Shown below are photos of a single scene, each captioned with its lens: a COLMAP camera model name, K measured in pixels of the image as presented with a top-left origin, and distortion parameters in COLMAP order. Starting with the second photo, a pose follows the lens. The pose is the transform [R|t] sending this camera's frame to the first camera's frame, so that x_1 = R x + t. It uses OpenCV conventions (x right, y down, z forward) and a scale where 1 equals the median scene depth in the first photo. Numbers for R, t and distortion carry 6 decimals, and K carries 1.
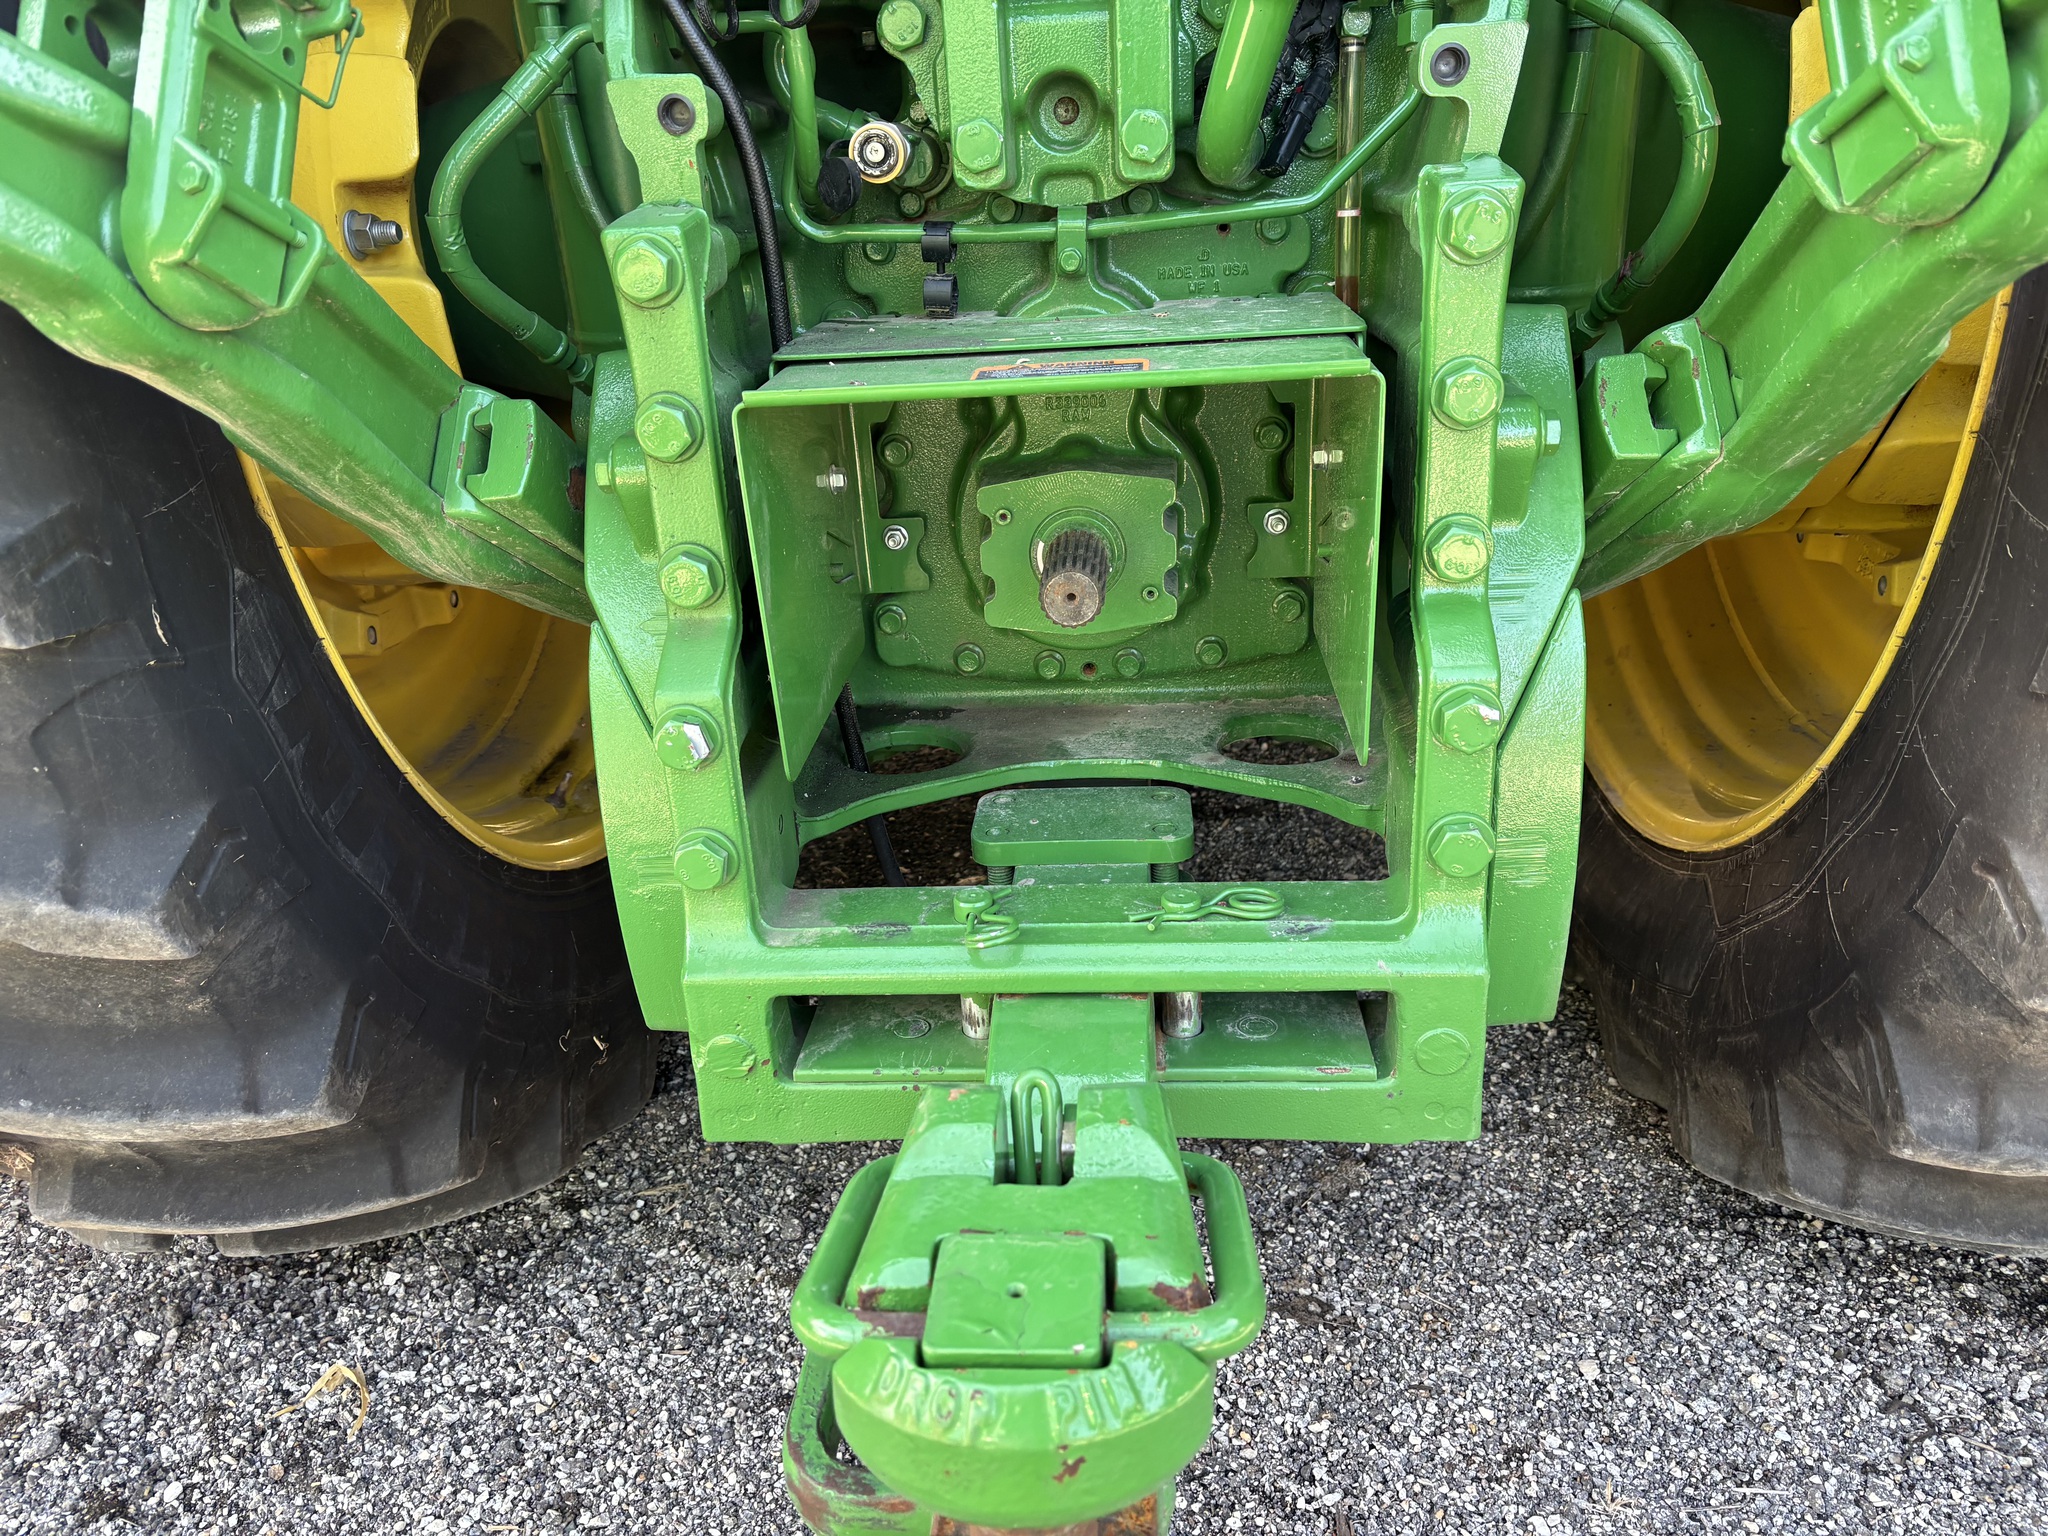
lens RADIAL K [[1620.2, 0, 1024.0], [0, 1620.2, 768.0], [0, 0, 1]] dist [0.014228, 0.004388]
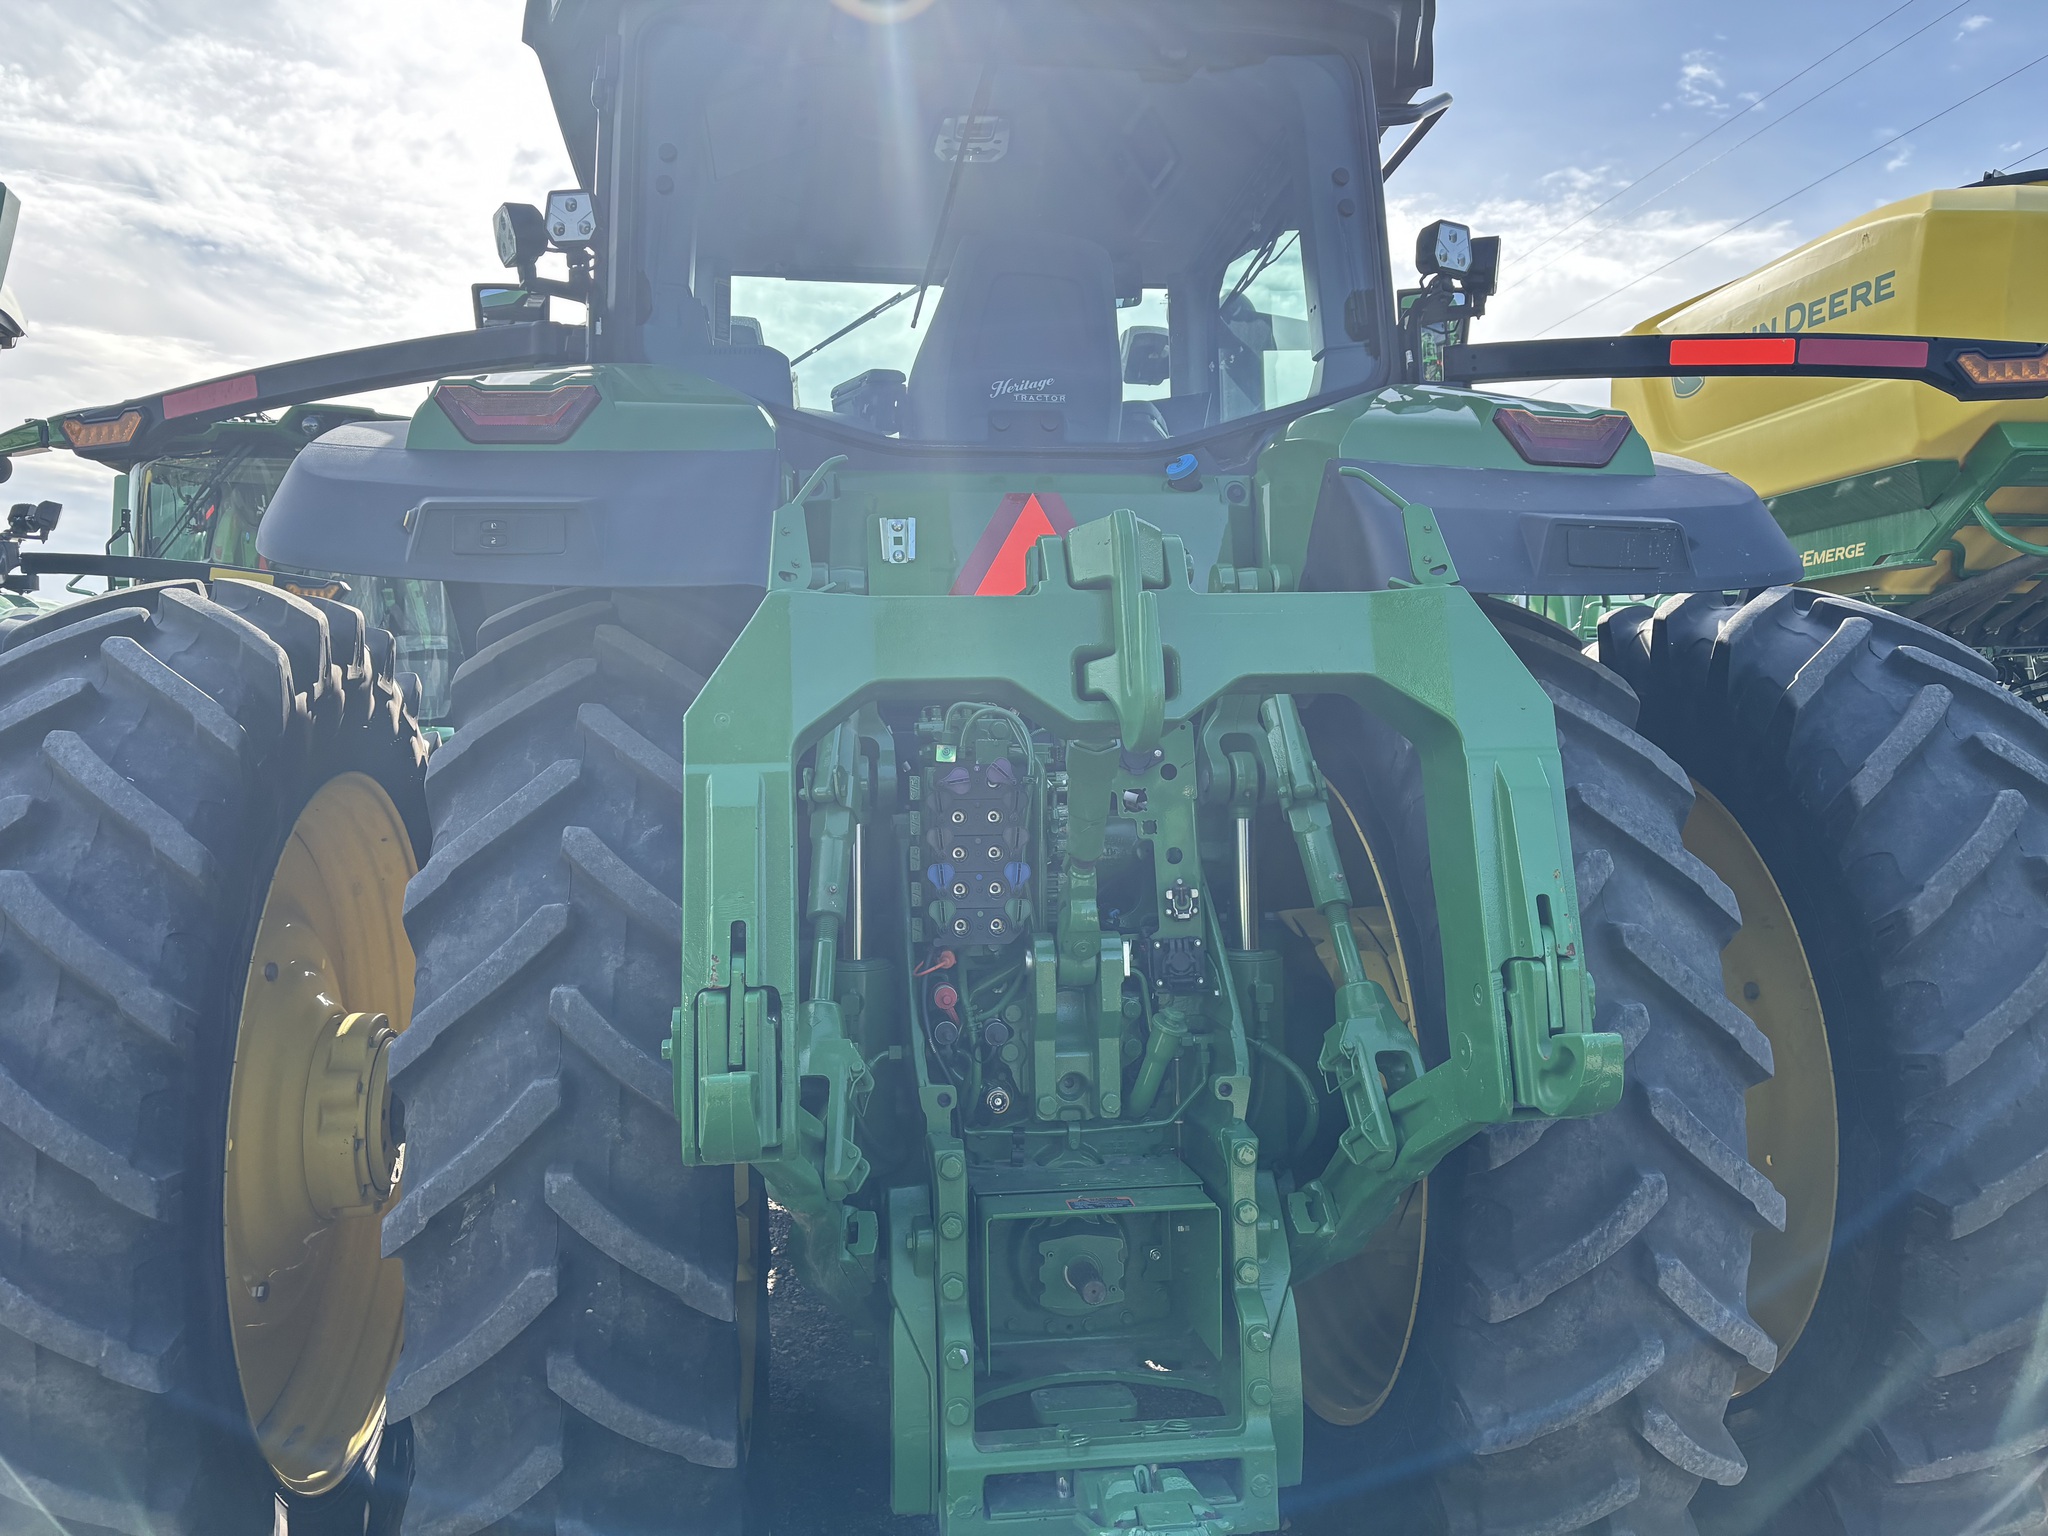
lens RADIAL K [[1543.5, 0, 998.6], [0, 1543.5, 712.8], [0, 0, 1]] dist [0.050159, -0.072817]
pose [[0.983854, 0.046620, 0.172794, -0.576506], [0.034737, 0.897374, -0.439900, 0.140684], [-0.175570, 0.438800, 0.881266, -1.472768]]
